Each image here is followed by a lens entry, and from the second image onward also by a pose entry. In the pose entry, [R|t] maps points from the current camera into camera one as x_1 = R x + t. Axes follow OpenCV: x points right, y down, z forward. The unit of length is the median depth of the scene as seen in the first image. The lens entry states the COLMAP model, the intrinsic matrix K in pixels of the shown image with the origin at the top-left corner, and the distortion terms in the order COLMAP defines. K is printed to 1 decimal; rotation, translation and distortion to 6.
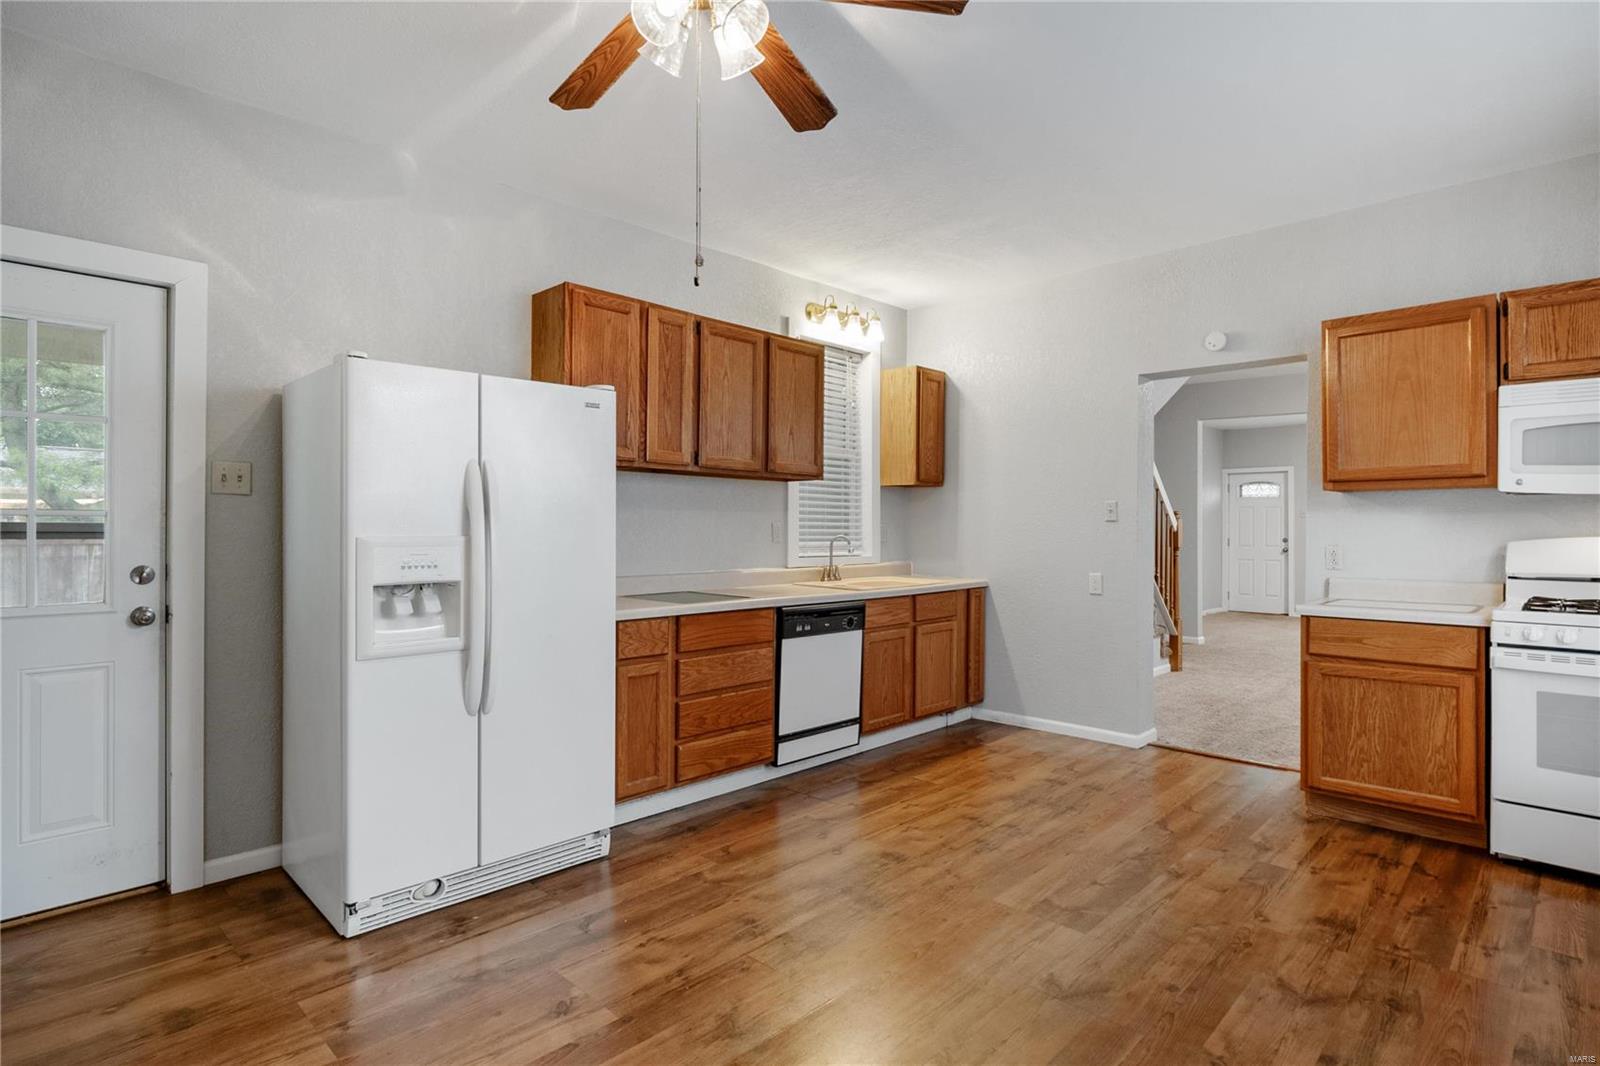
lens RADIAL K [[817.7, 0, 816.7], [0, 817.7, 522.1], [0, 0, 1]] dist [-0.001756, -0.000066]
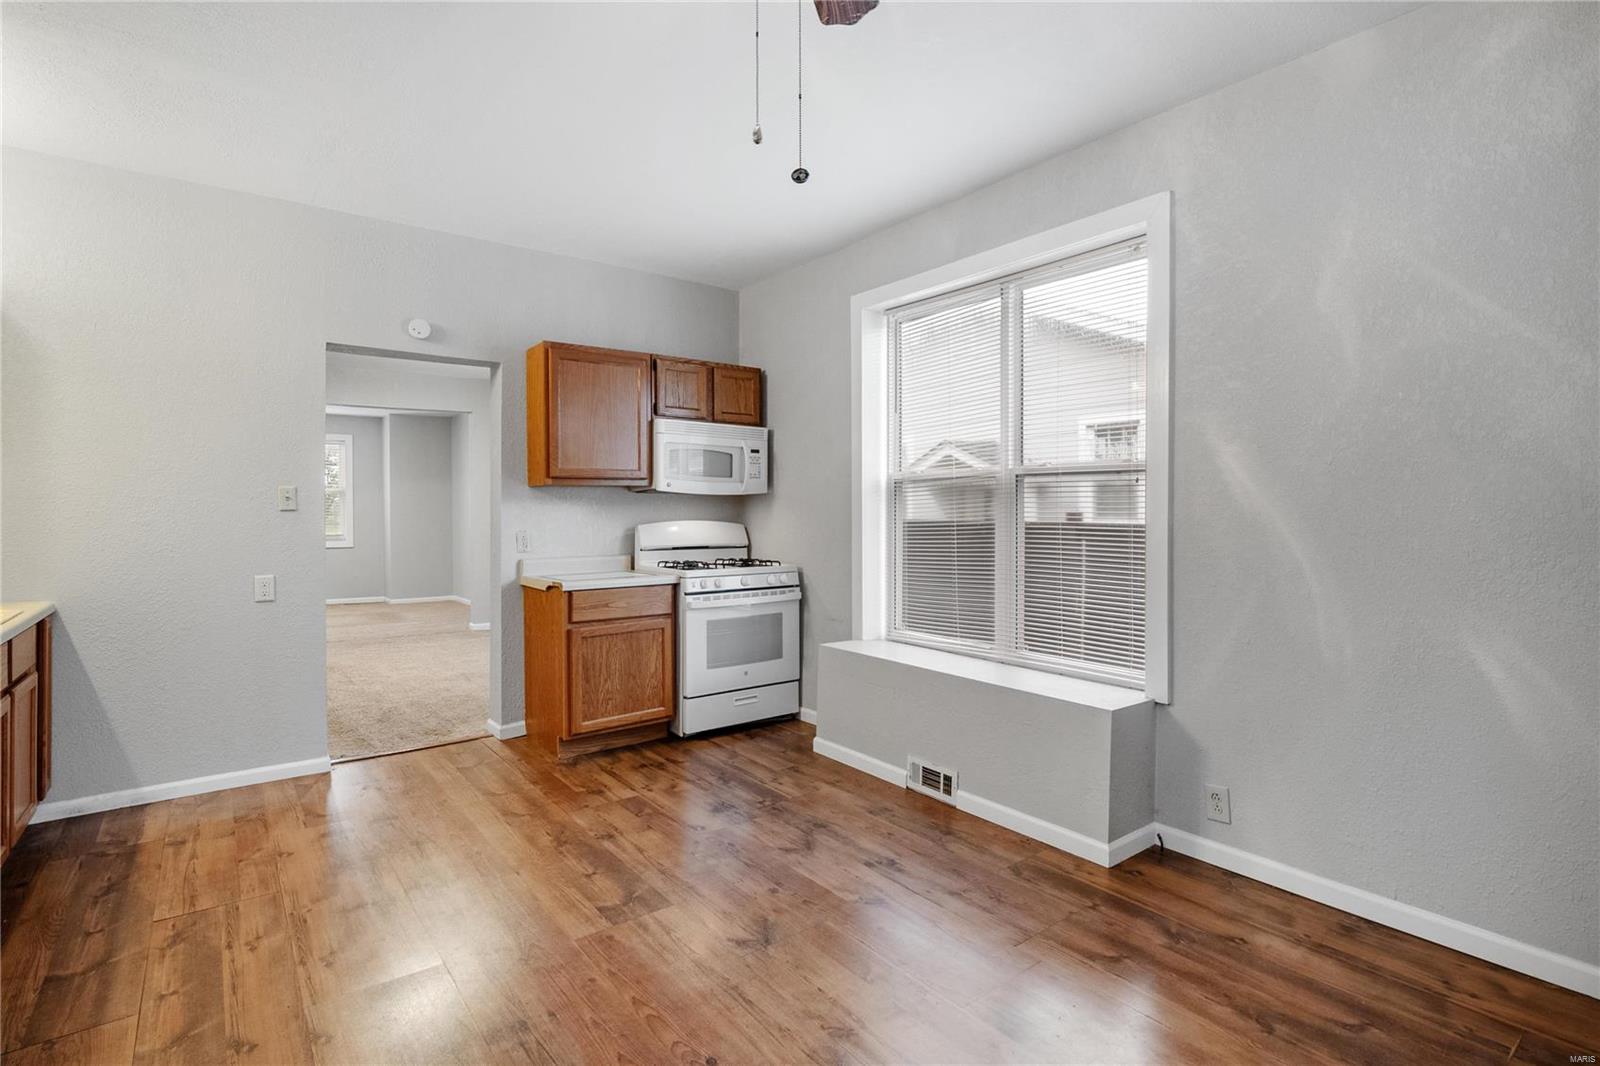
lens RADIAL K [[764.6, 0, 808.2], [0, 764.6, 514.2], [0, 0, 1]] dist [-0.016427, -0.000401]
pose [[0.155638, -0.001781, 0.987813, -0.469388], [0.002411, 0.999996, 0.001423, 0.003454], [-0.987811, 0.002160, 0.155642, 0.529885]]
